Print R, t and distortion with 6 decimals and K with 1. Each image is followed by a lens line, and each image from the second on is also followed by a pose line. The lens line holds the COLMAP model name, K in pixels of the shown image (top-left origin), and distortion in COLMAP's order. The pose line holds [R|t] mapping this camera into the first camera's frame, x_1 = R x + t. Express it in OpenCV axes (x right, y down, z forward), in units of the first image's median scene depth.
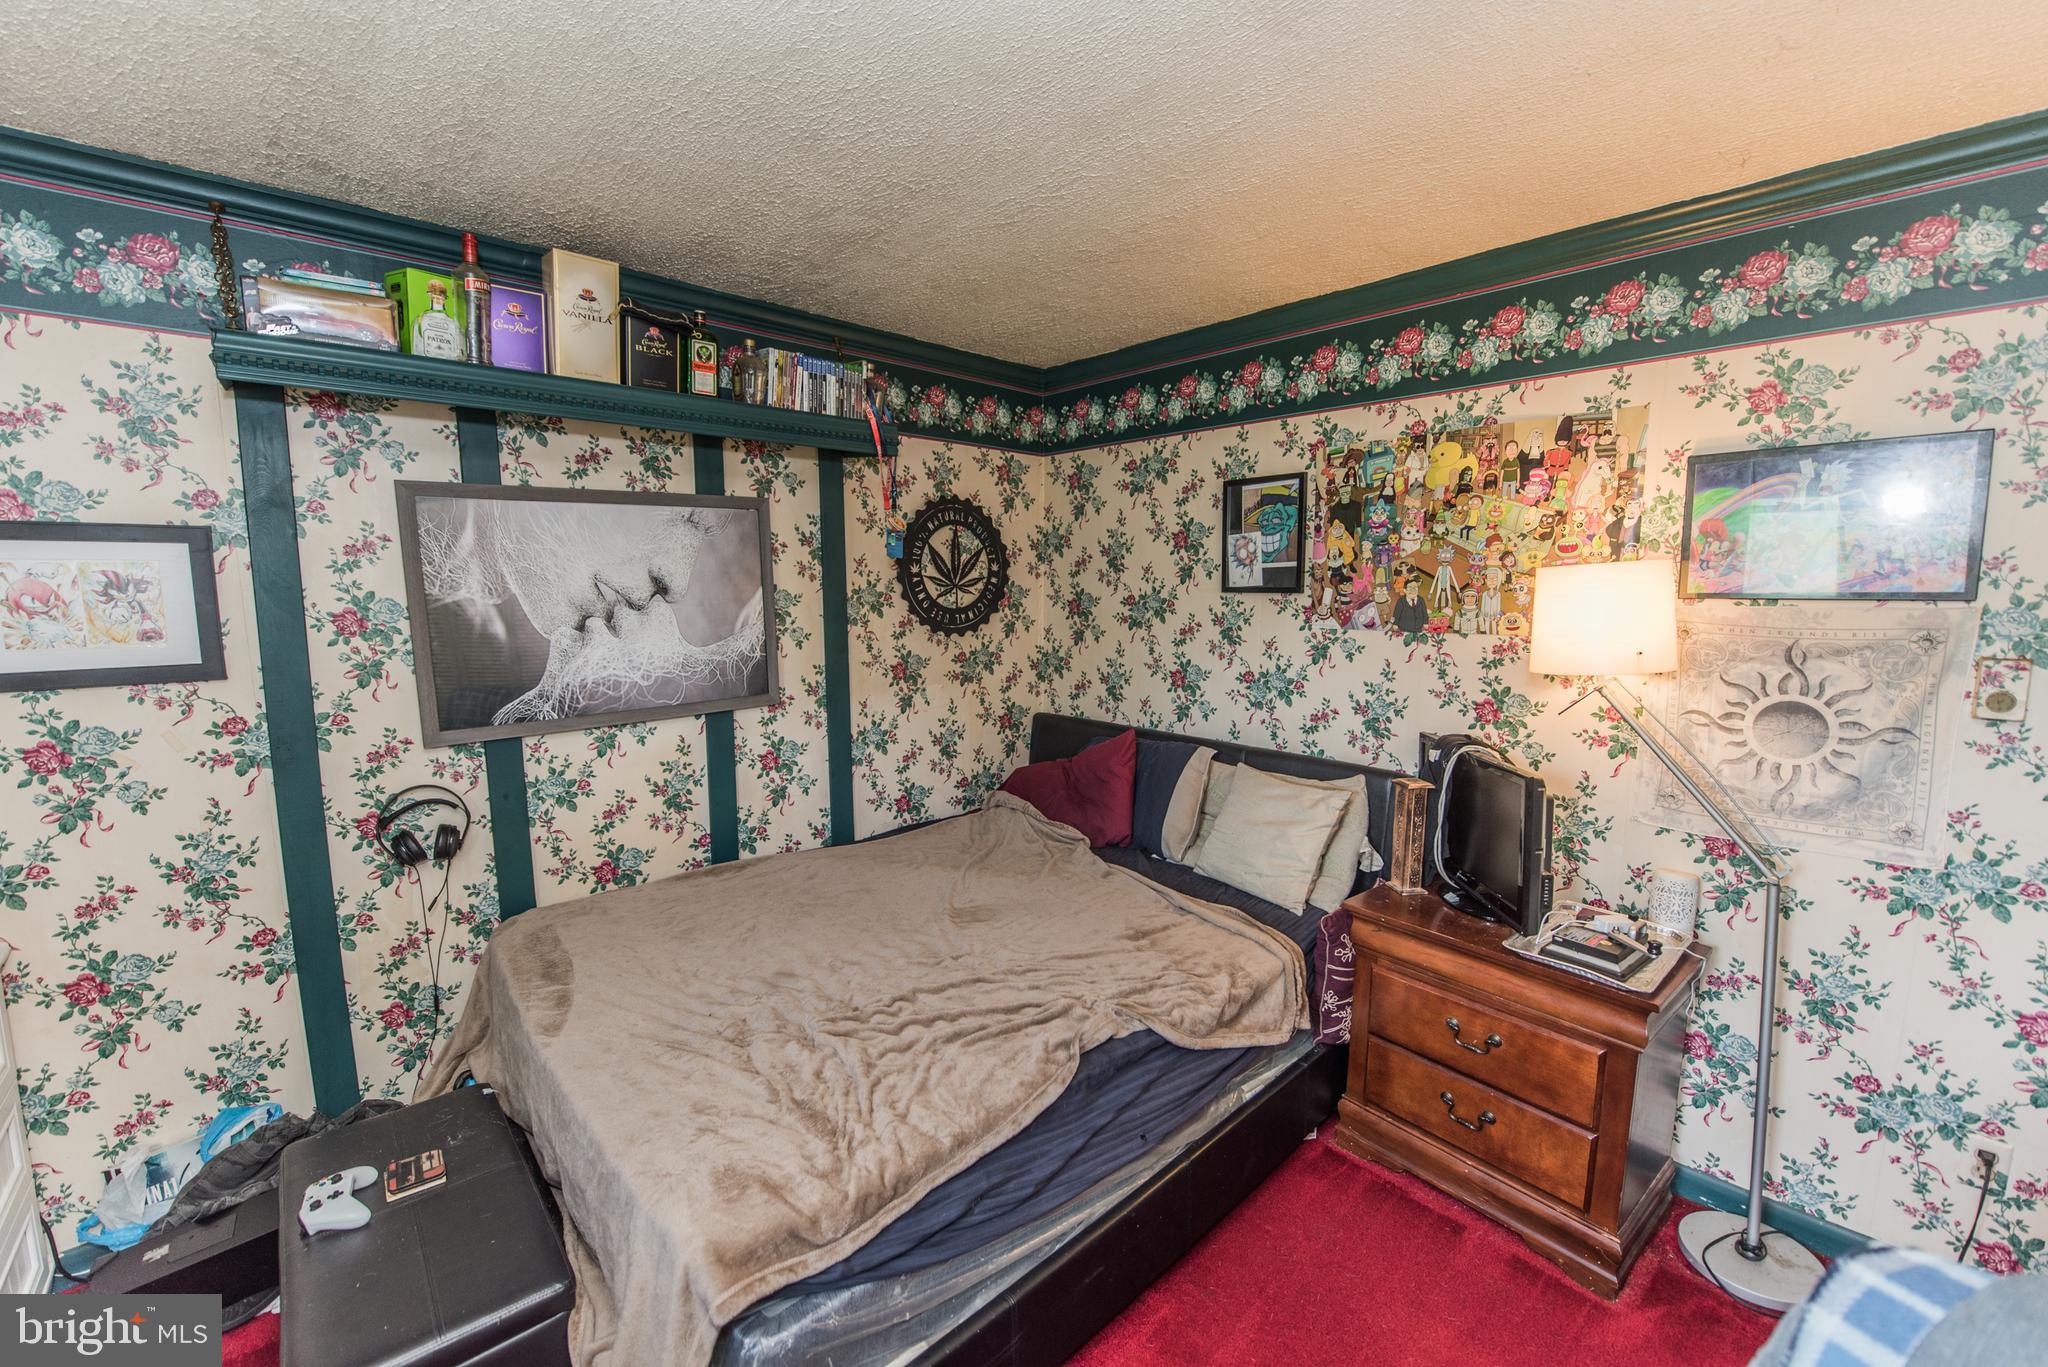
lens RADIAL K [[816.9, 0, 1020.9], [0, 816.9, 679.0], [0, 0, 1]] dist [-0.013538, -0.001760]
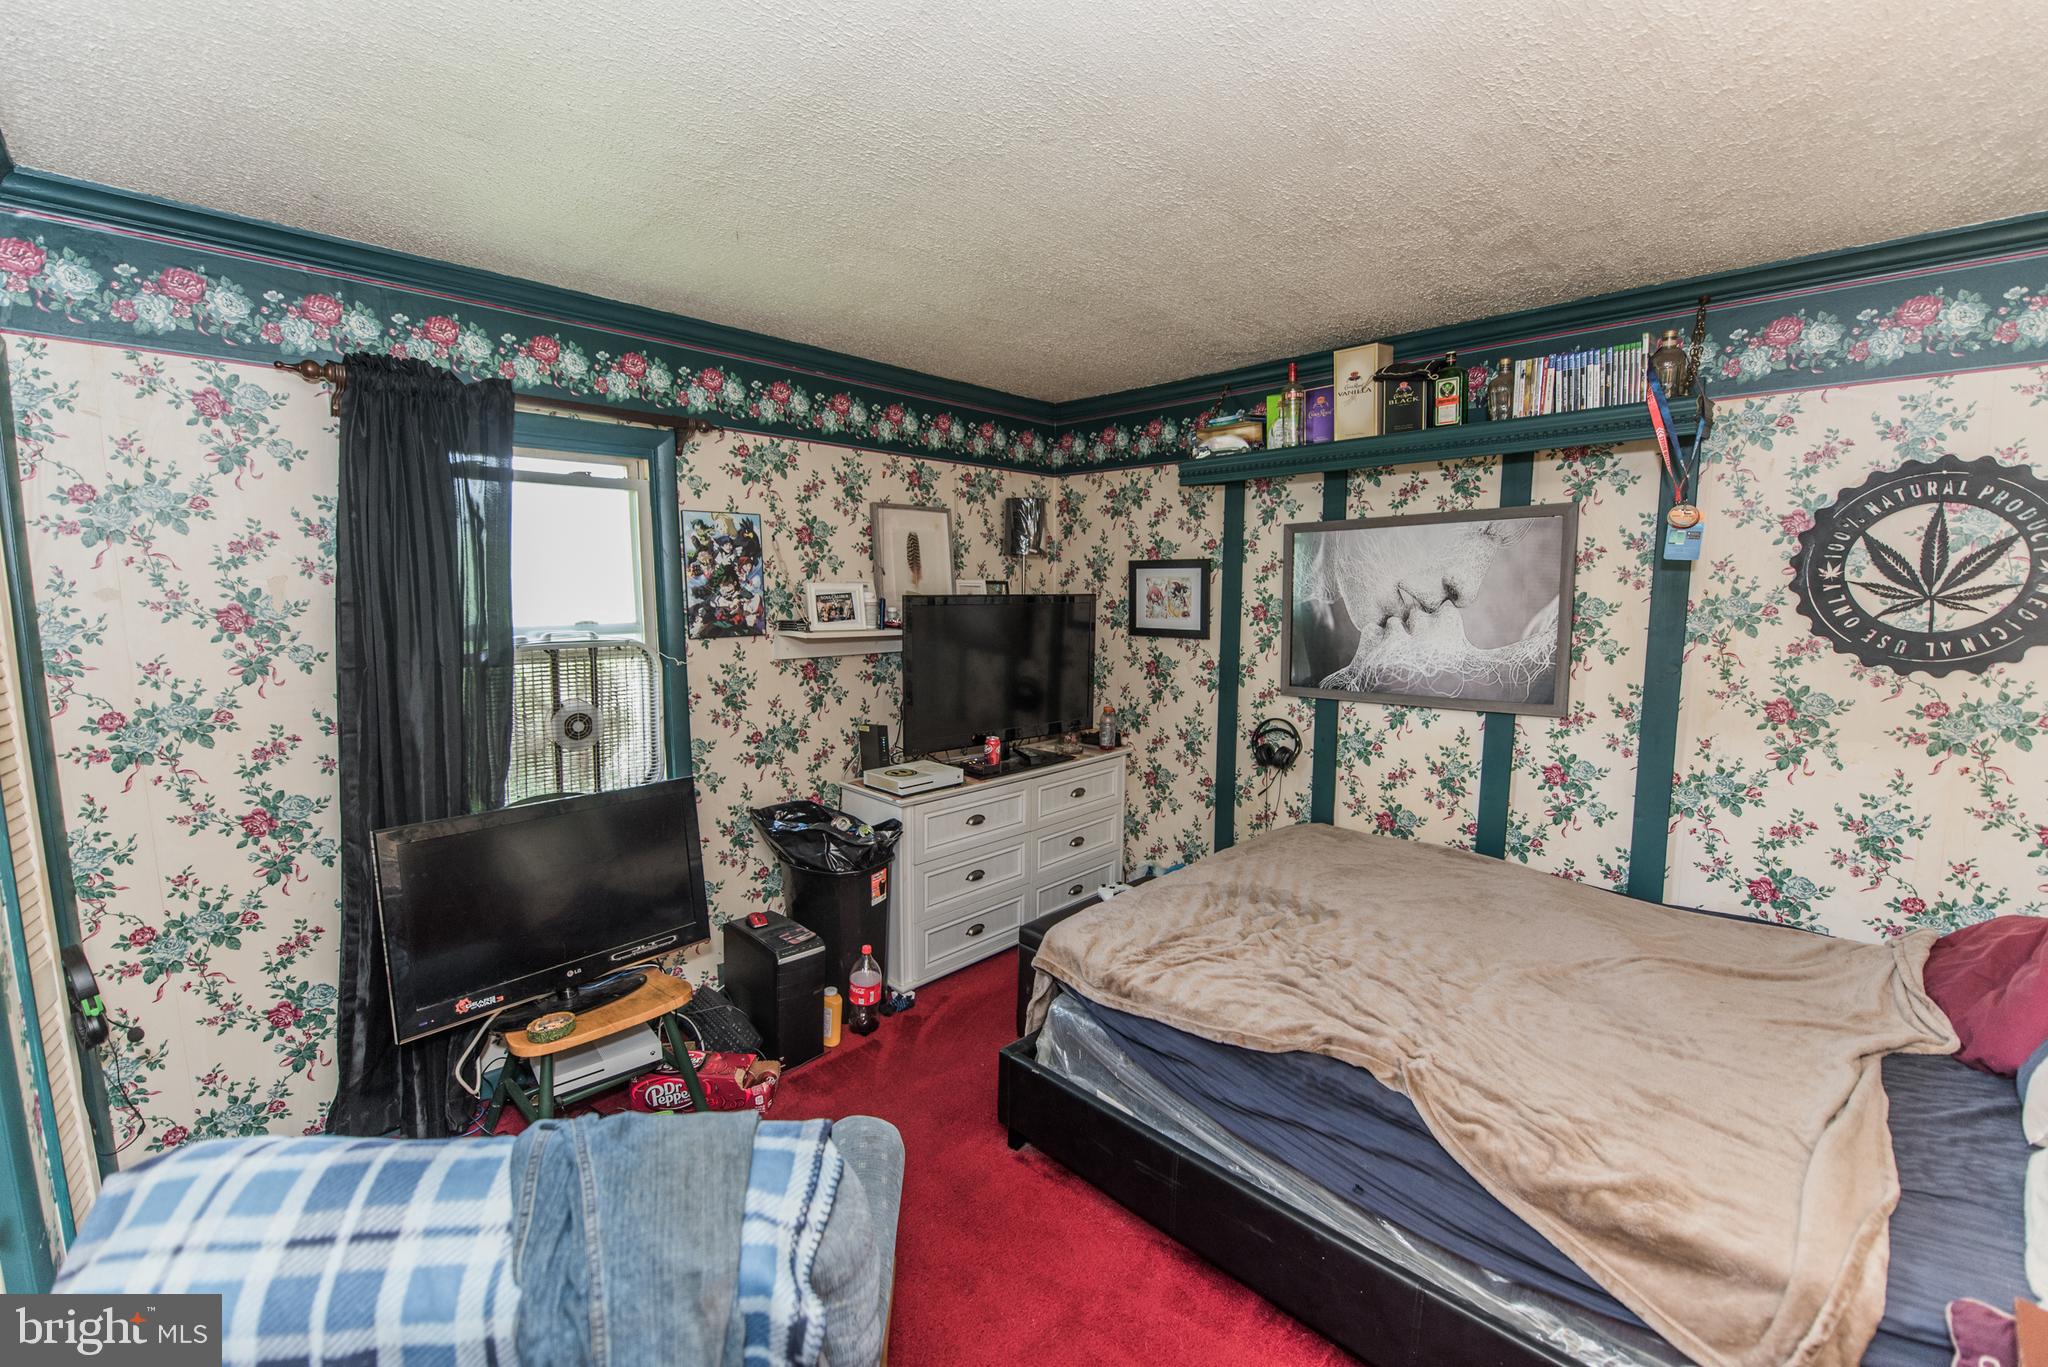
lens RADIAL K [[816.9, 0, 1031.4], [0, 816.9, 678.8], [0, 0, 1]] dist [-0.013538, -0.001760]
pose [[0.059834, 0.106509, -0.992510, 1.503932], [-0.122437, 0.987567, 0.098597, -0.078208], [0.990671, 0.115621, 0.072131, 0.774283]]
